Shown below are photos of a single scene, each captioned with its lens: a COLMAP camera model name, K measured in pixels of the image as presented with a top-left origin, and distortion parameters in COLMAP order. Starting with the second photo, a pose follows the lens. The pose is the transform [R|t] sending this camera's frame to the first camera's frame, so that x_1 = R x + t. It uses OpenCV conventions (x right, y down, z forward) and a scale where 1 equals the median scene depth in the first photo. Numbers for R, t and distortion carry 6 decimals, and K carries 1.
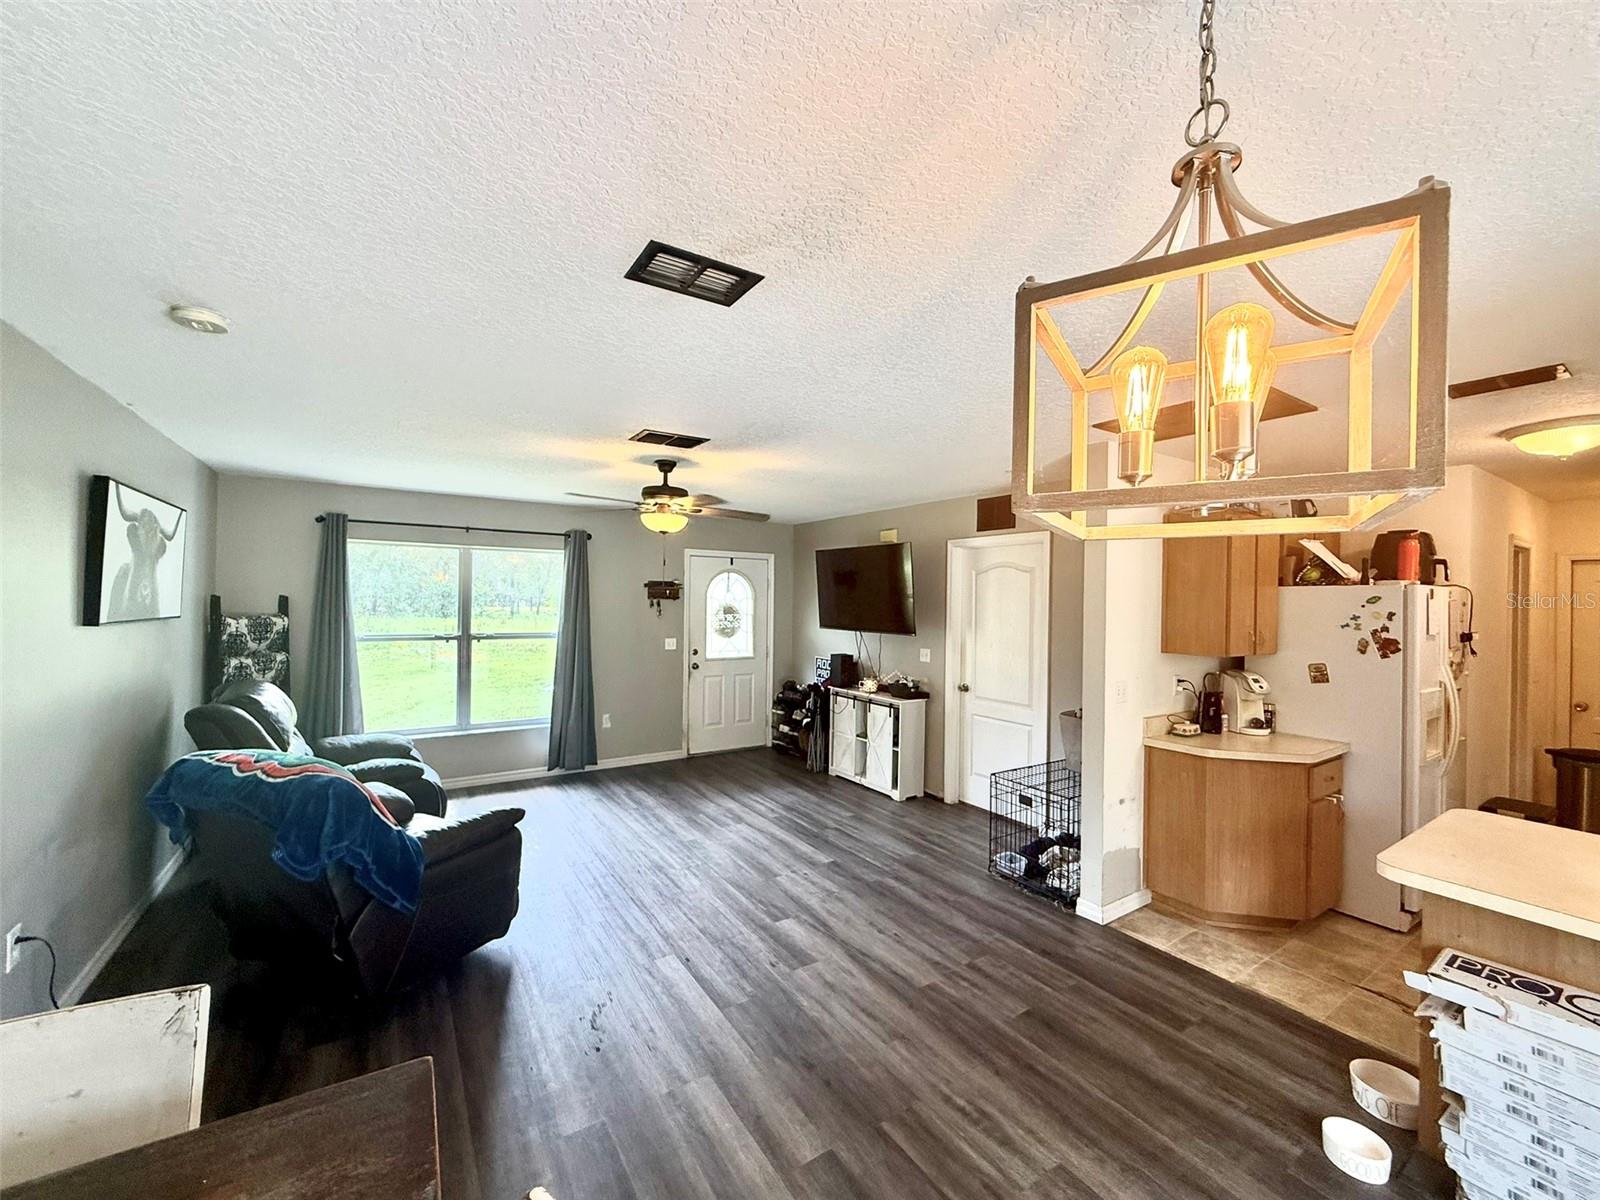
lens RADIAL K [[637.4, 0, 797.8], [0, 637.4, 599.4], [0, 0, 1]] dist [0.001685, -0.000608]
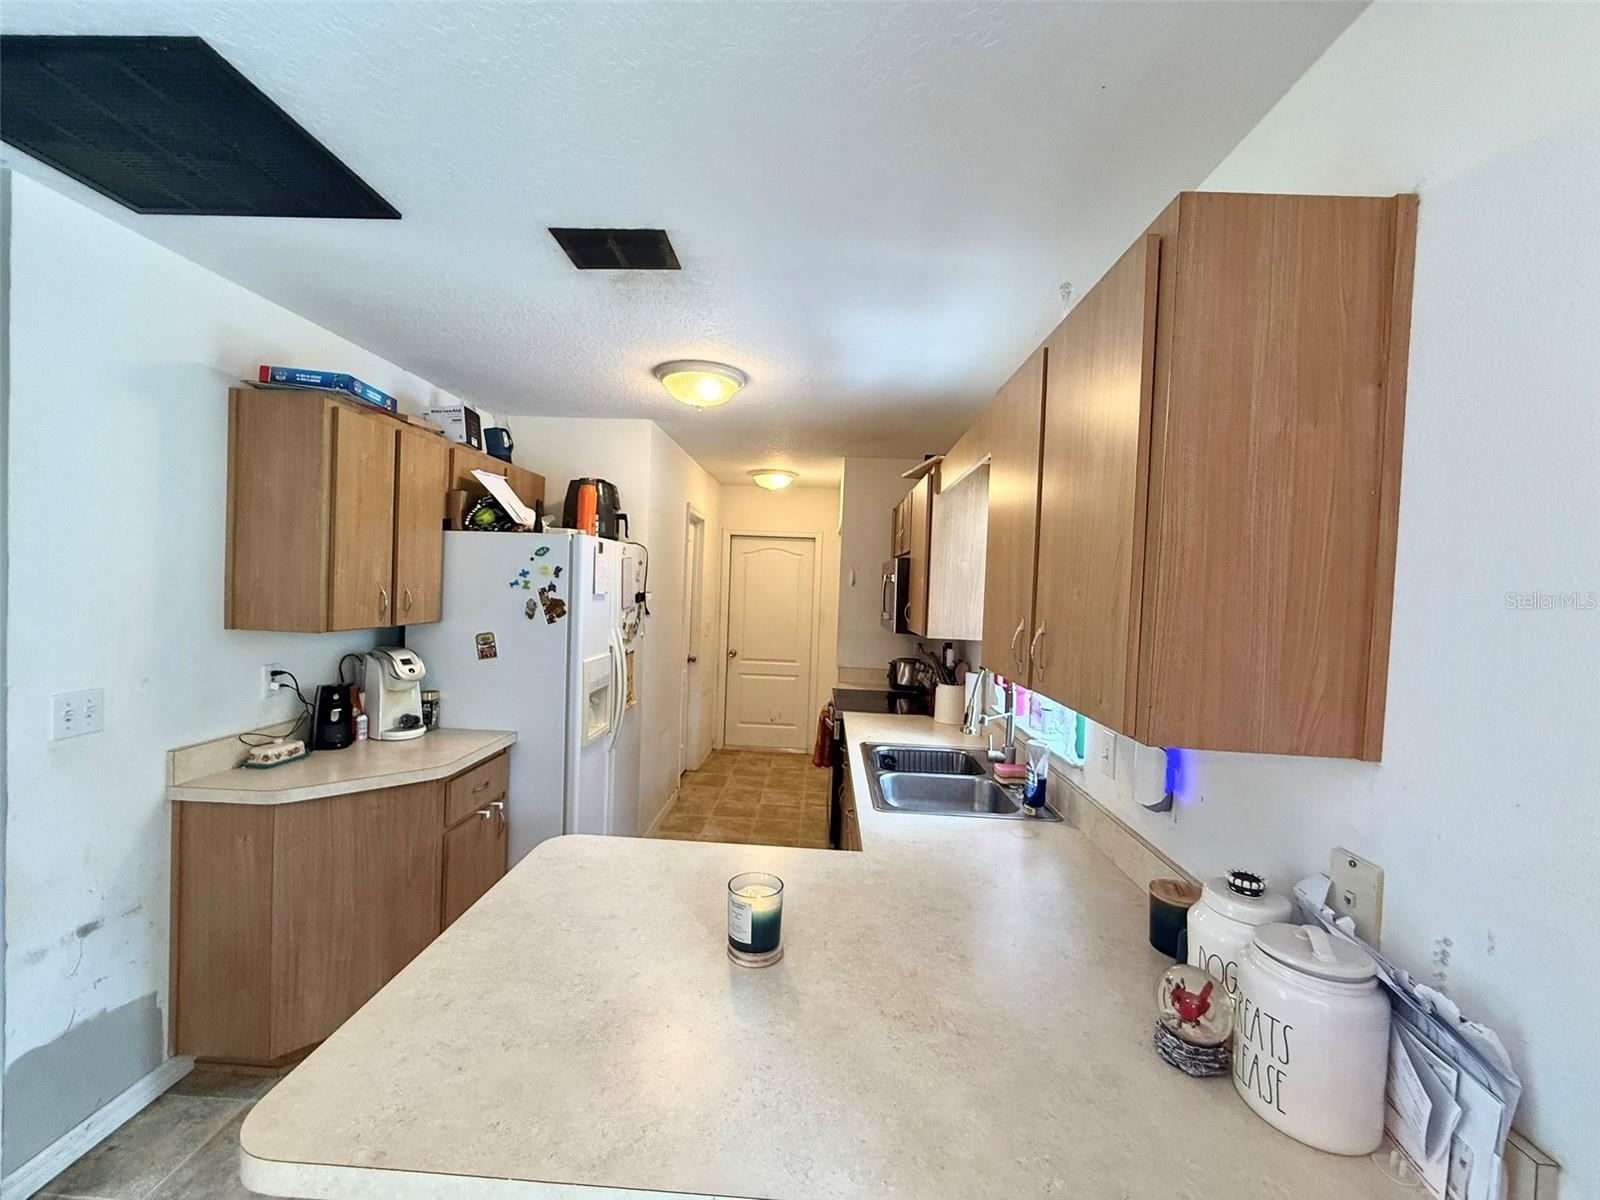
lens RADIAL K [[637.4, 0, 797.8], [0, 637.4, 599.4], [0, 0, 1]] dist [0.001685, -0.000608]
pose [[0.582504, -0.012196, 0.812736, 0.392340], [-0.028454, 0.998969, 0.035384, 0.021304], [-0.812329, -0.043736, 0.581557, 0.241483]]
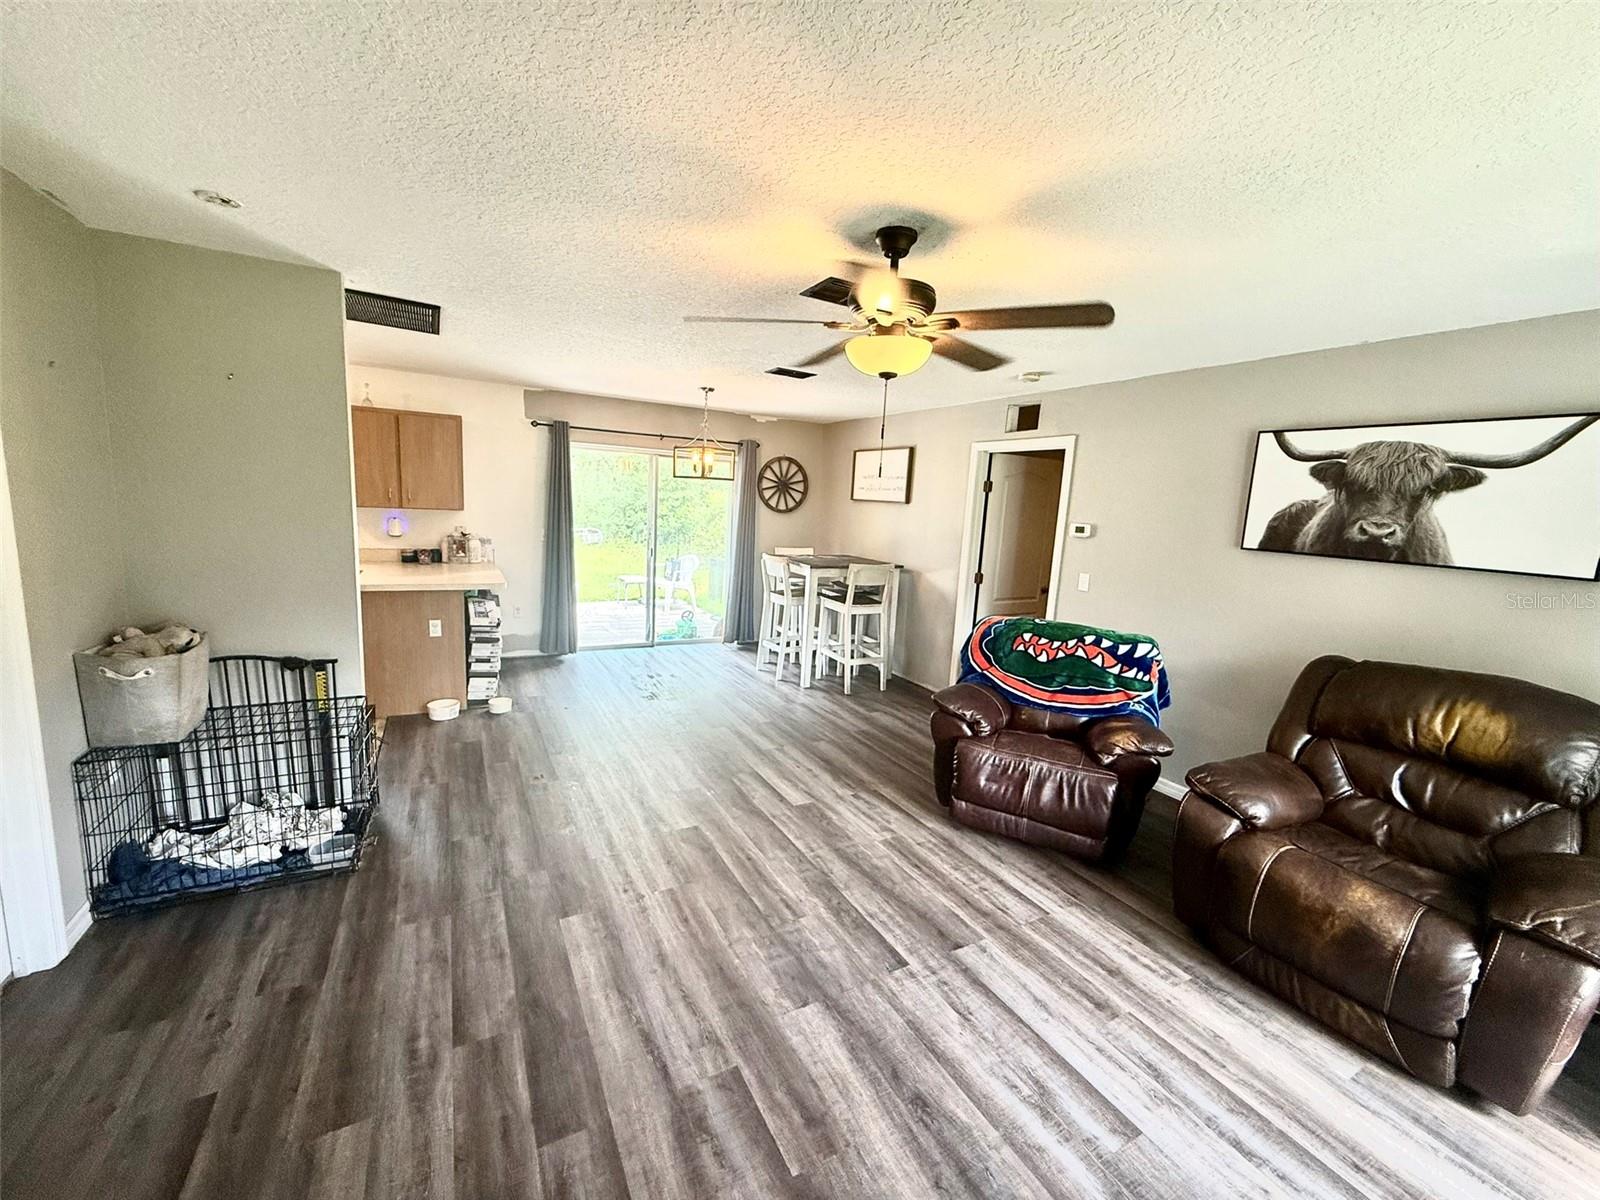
lens RADIAL K [[637.4, 0, 797.8], [0, 637.4, 599.4], [0, 0, 1]] dist [0.001685, -0.000608]
pose [[-0.994597, -0.078797, 0.067589, -0.197450], [-0.067419, 0.985349, 0.156660, 0.002851], [-0.078943, 0.151256, -0.985337, 1.657026]]
